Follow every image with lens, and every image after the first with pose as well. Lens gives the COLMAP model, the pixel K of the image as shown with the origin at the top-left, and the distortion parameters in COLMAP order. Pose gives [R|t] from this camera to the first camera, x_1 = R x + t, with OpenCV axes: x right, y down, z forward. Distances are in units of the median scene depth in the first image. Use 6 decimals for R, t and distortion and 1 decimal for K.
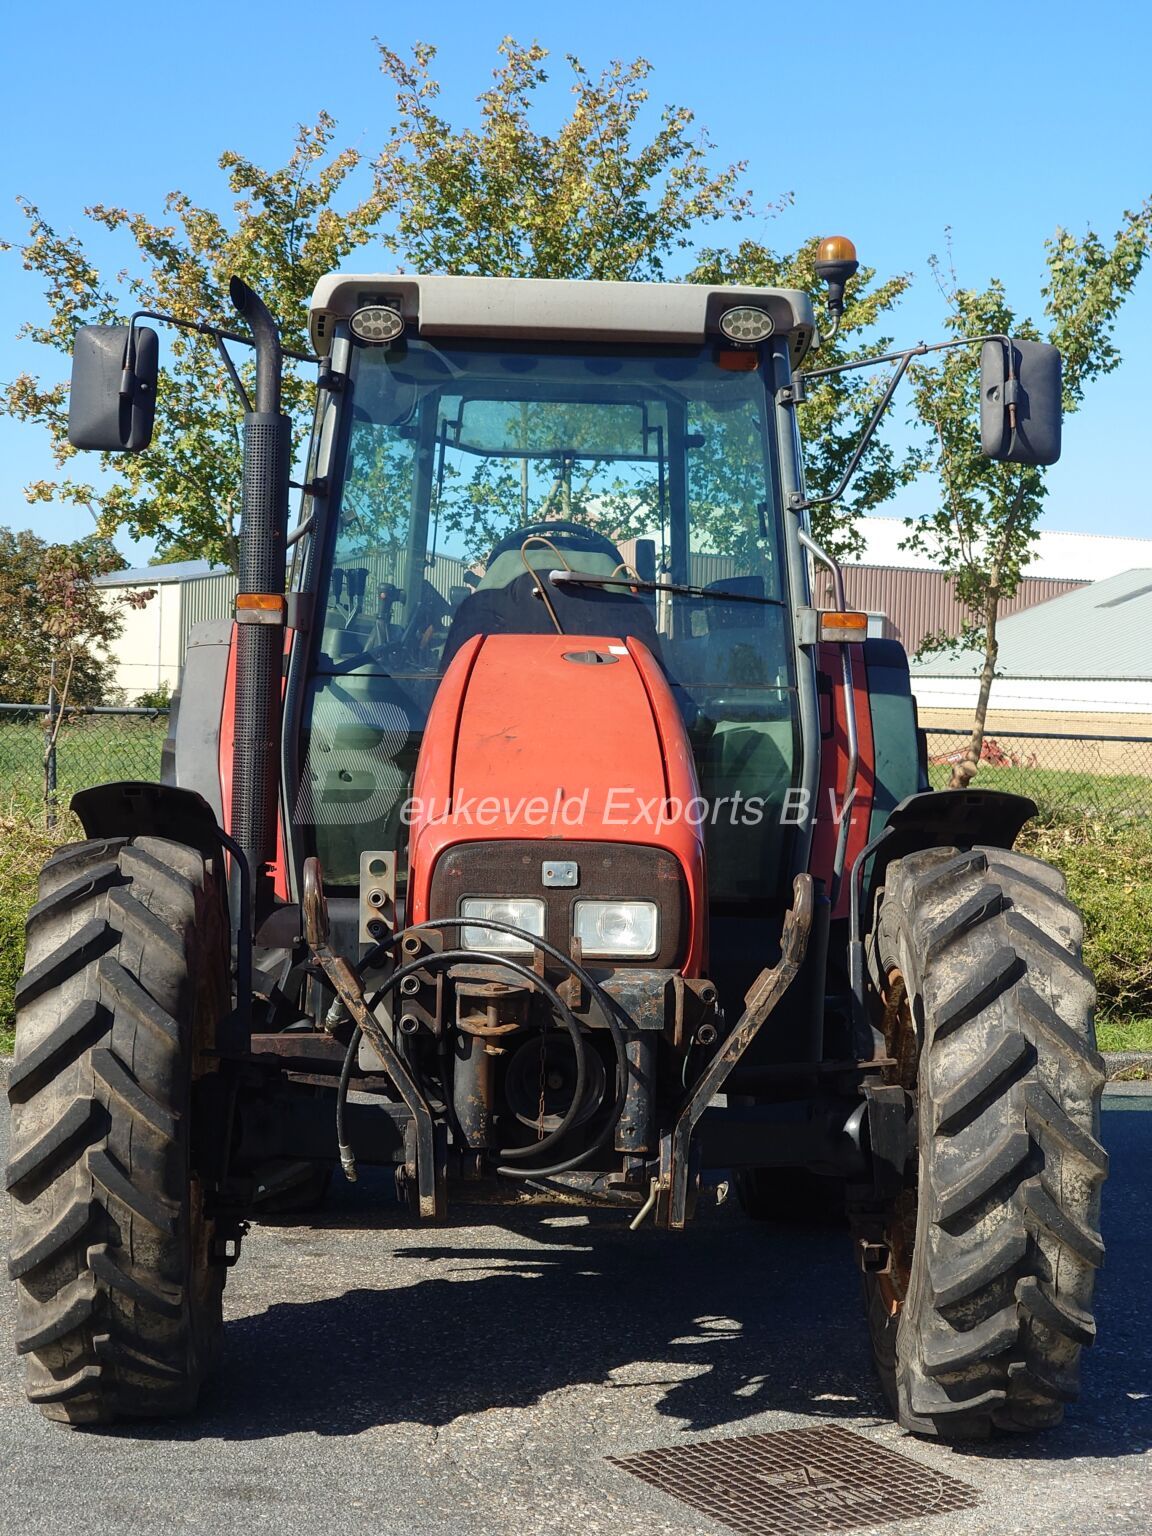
lens RADIAL K [[5705.4, 0, 575.6], [0, 5705.4, 768.1], [0, 0, 1]] dist [0.121696, 0.000000]
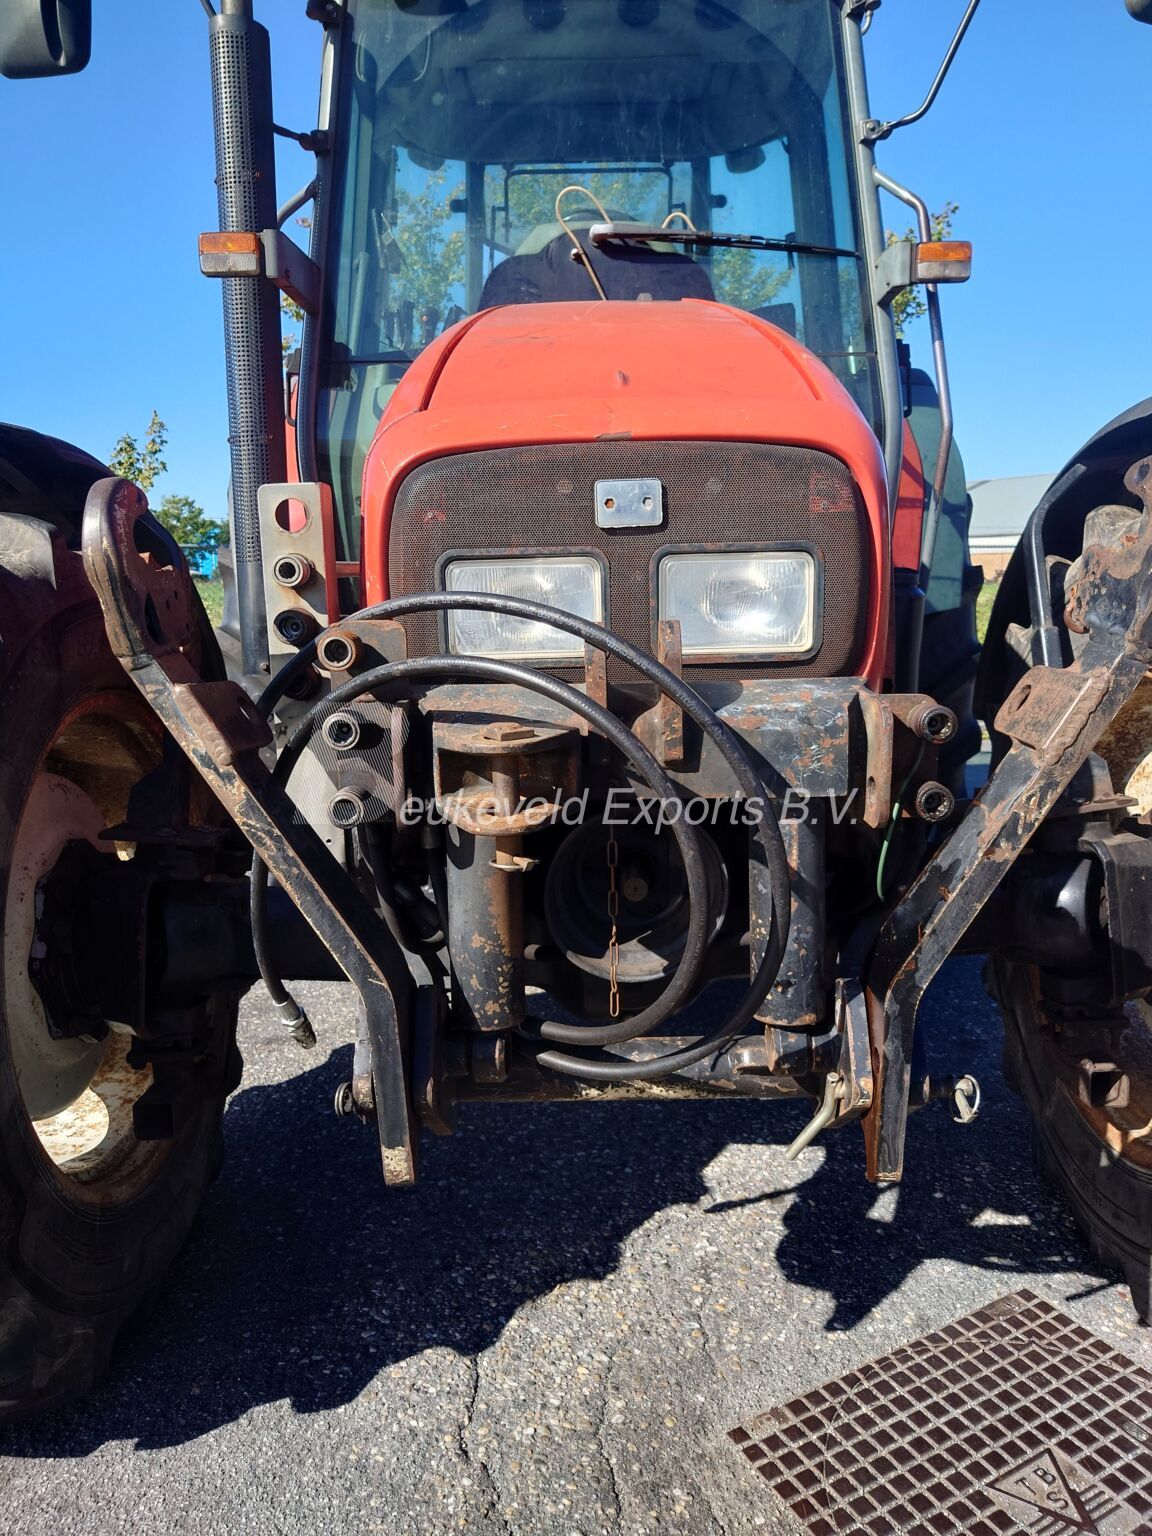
lens RADIAL K [[1091.2, 0, 573.9], [0, 1091.2, 769.8], [0, 0, 1]] dist [0.005151, -0.011721]
pose [[0.998556, -0.043260, -0.031850, -0.005645], [0.046552, 0.992711, 0.111167, 0.031394], [0.026809, -0.112489, 0.993291, 0.899009]]
